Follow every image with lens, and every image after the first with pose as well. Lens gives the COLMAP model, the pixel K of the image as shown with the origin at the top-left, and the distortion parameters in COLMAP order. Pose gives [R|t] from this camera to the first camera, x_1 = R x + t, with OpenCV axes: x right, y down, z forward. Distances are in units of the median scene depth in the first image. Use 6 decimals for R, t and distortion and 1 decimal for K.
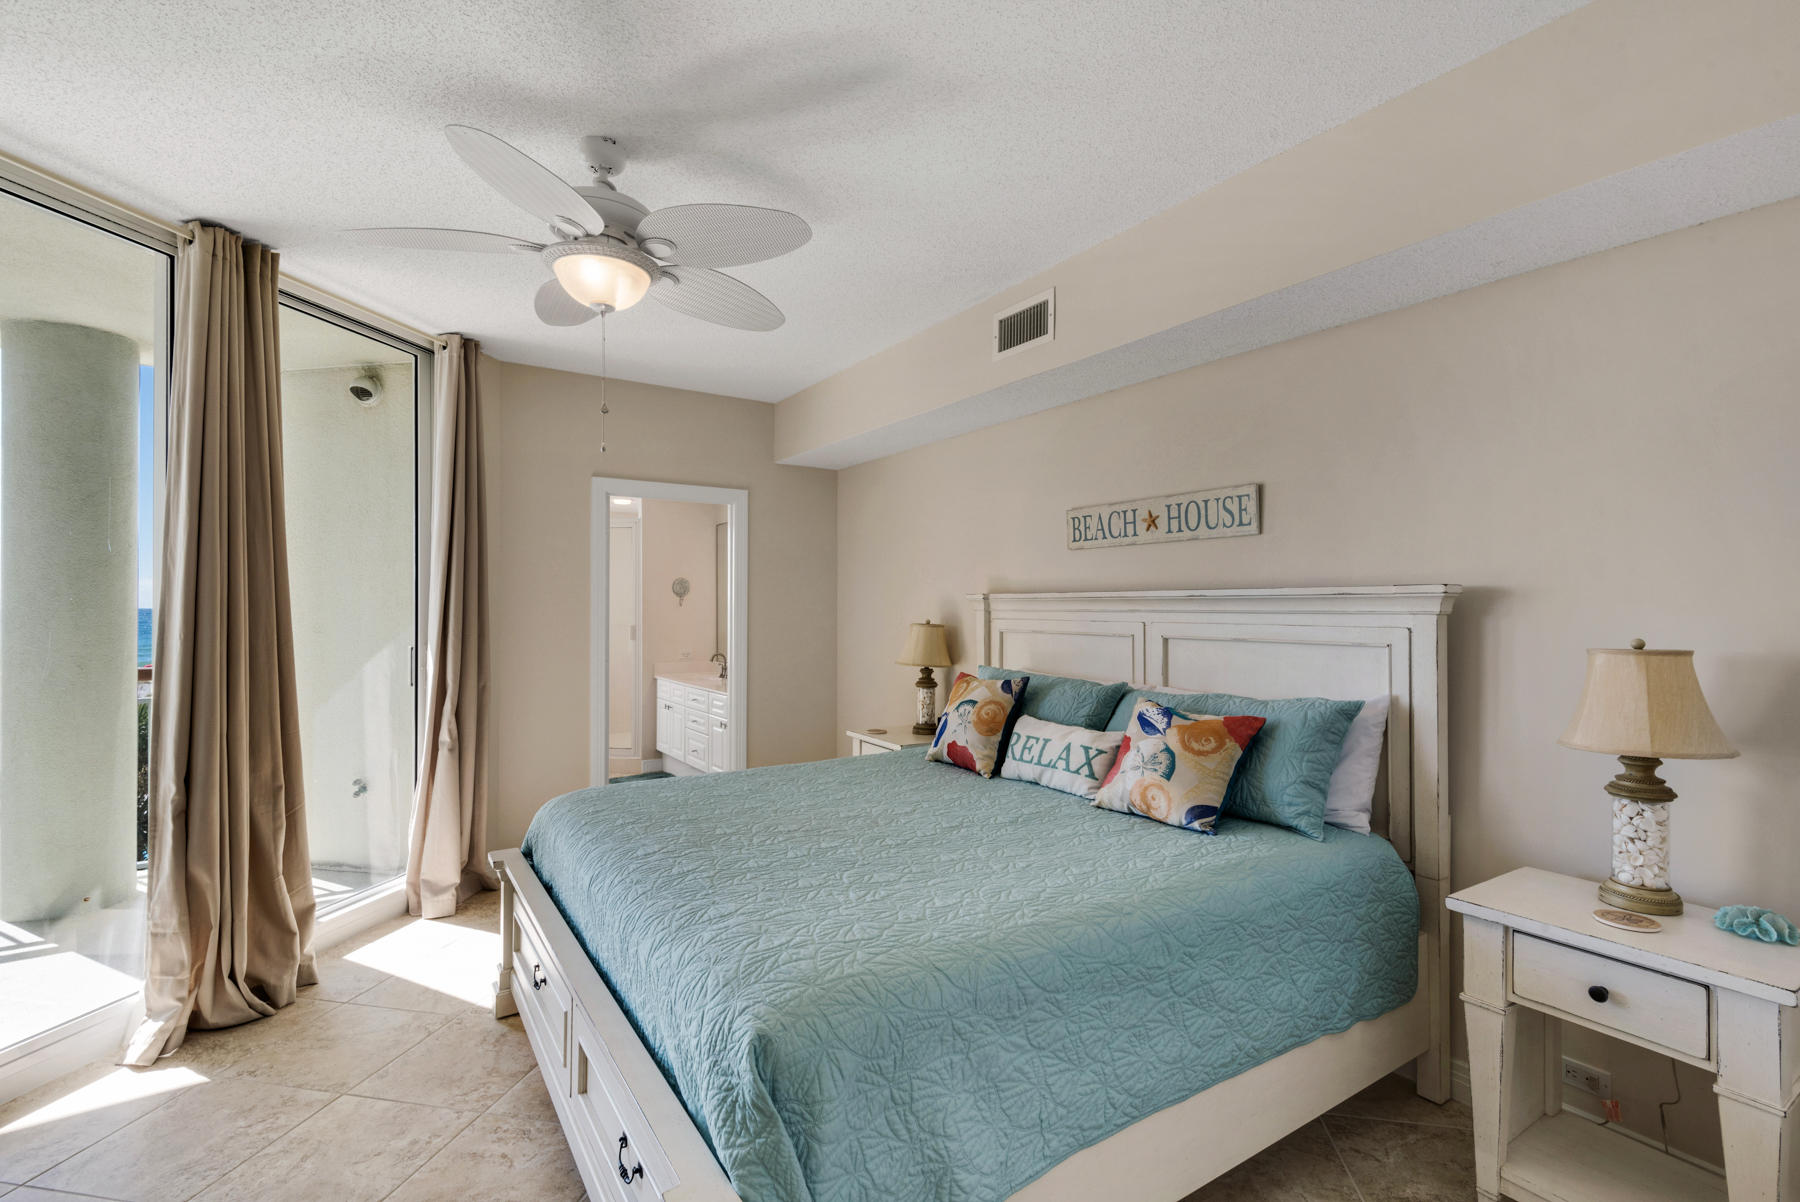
lens RADIAL K [[809.5, 0, 898.7], [0, 809.5, 605.6], [0, 0, 1]] dist [0.024990, -0.012430]
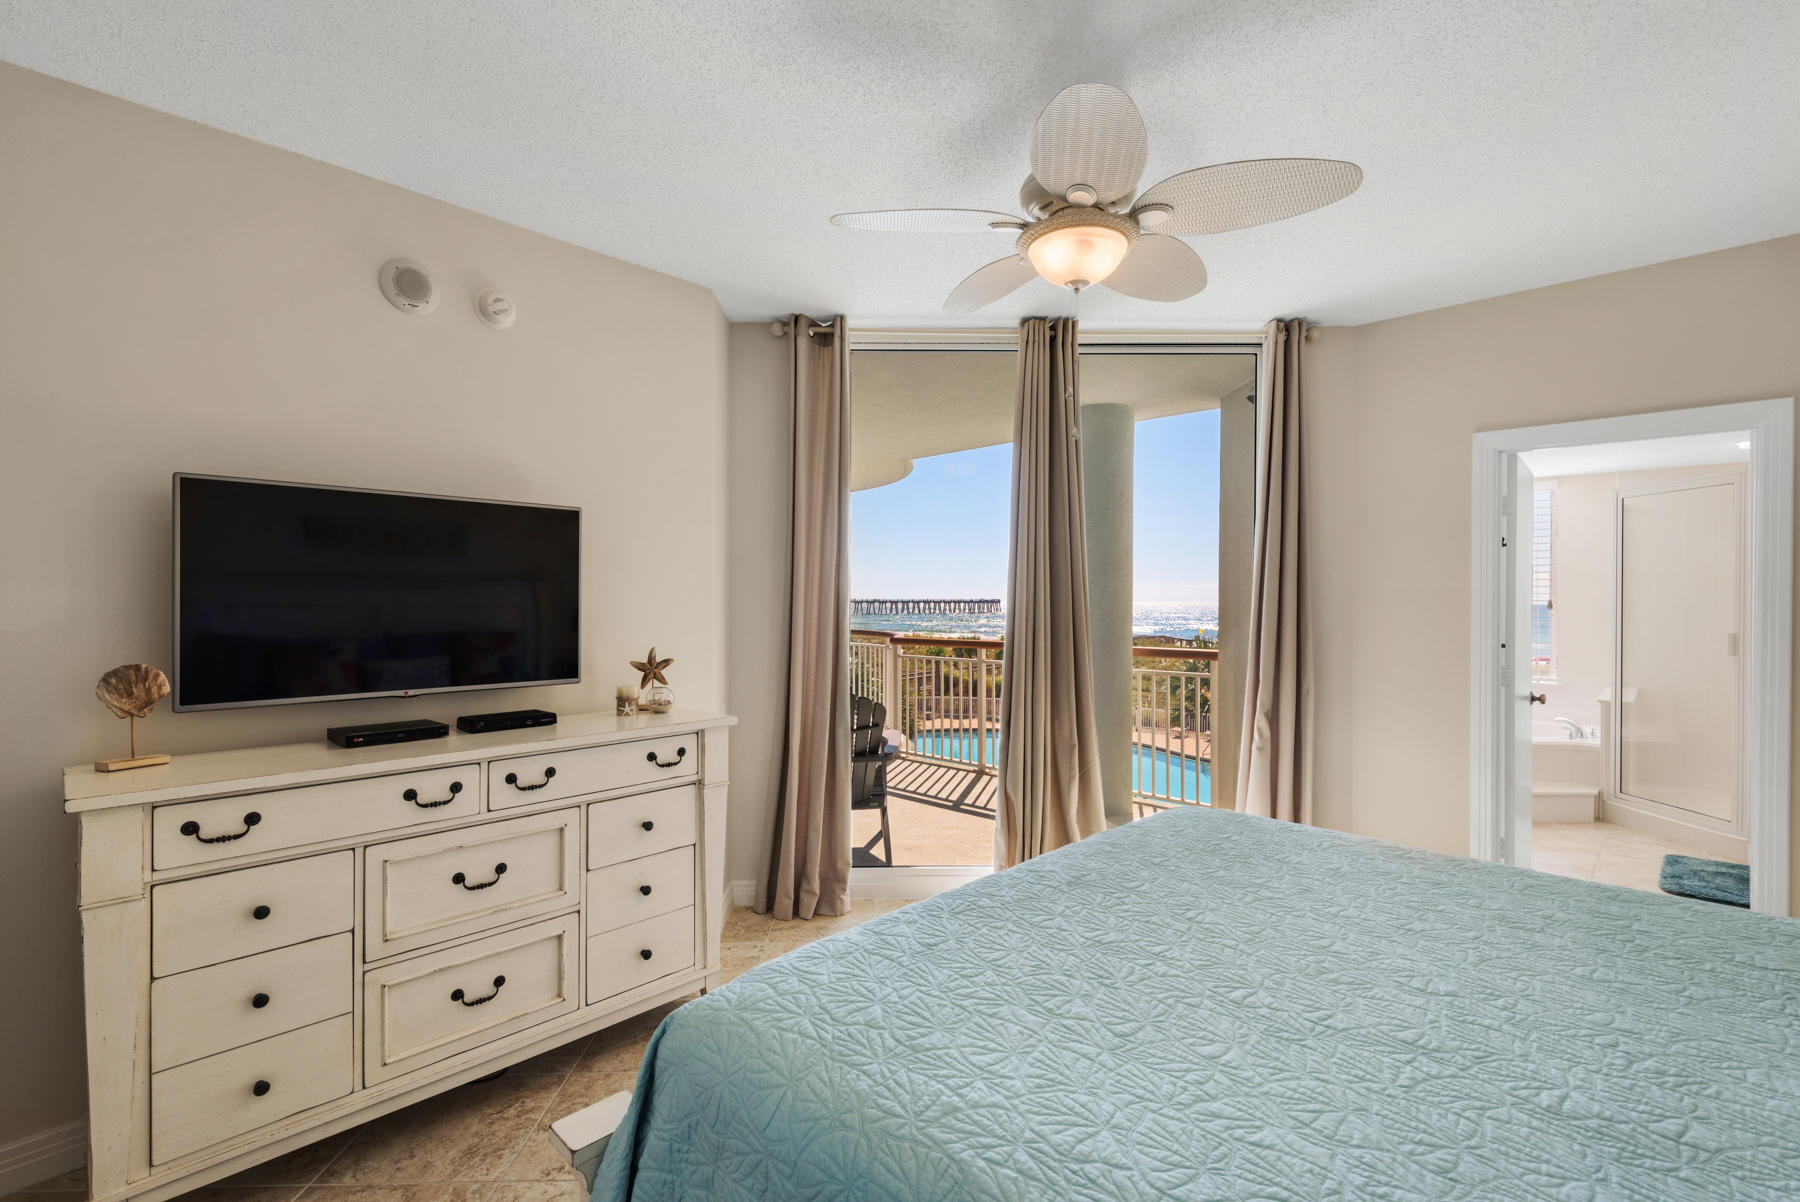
lens RADIAL K [[809.5, 0, 893.8], [0, 809.5, 597.0], [0, 0, 1]] dist [0.024990, -0.012430]
pose [[0.210017, -0.001540, -0.977697, 0.396548], [-0.001945, 0.999996, -0.001993, -0.002191], [0.977696, 0.002320, 0.210013, 0.462203]]
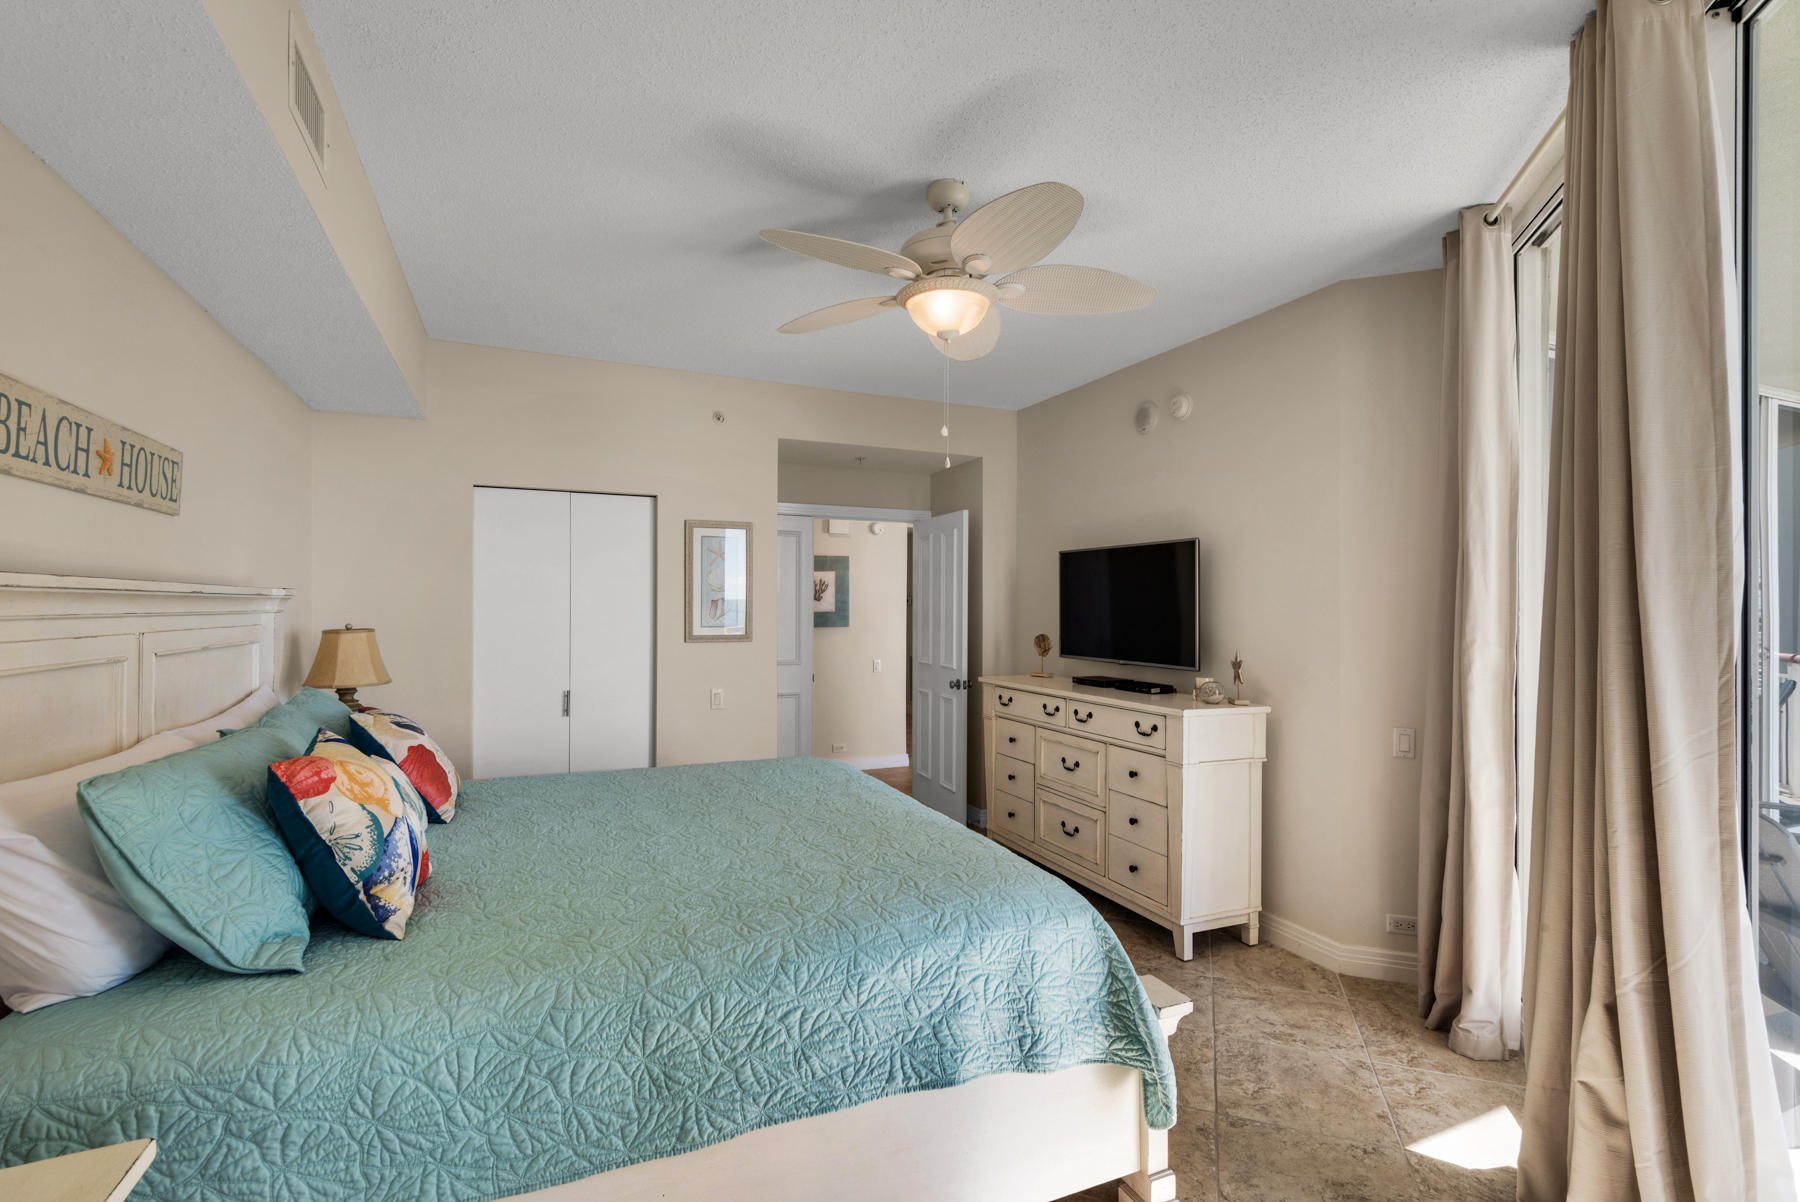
lens RADIAL K [[809.5, 0, 902.5], [0, 809.5, 601.3], [0, 0, 1]] dist [0.024990, -0.012430]
pose [[-0.987101, -0.002835, 0.160077, -0.372839], [-0.003789, 0.999977, -0.005651, -0.001767], [-0.160057, -0.006184, -0.987088, 1.615751]]
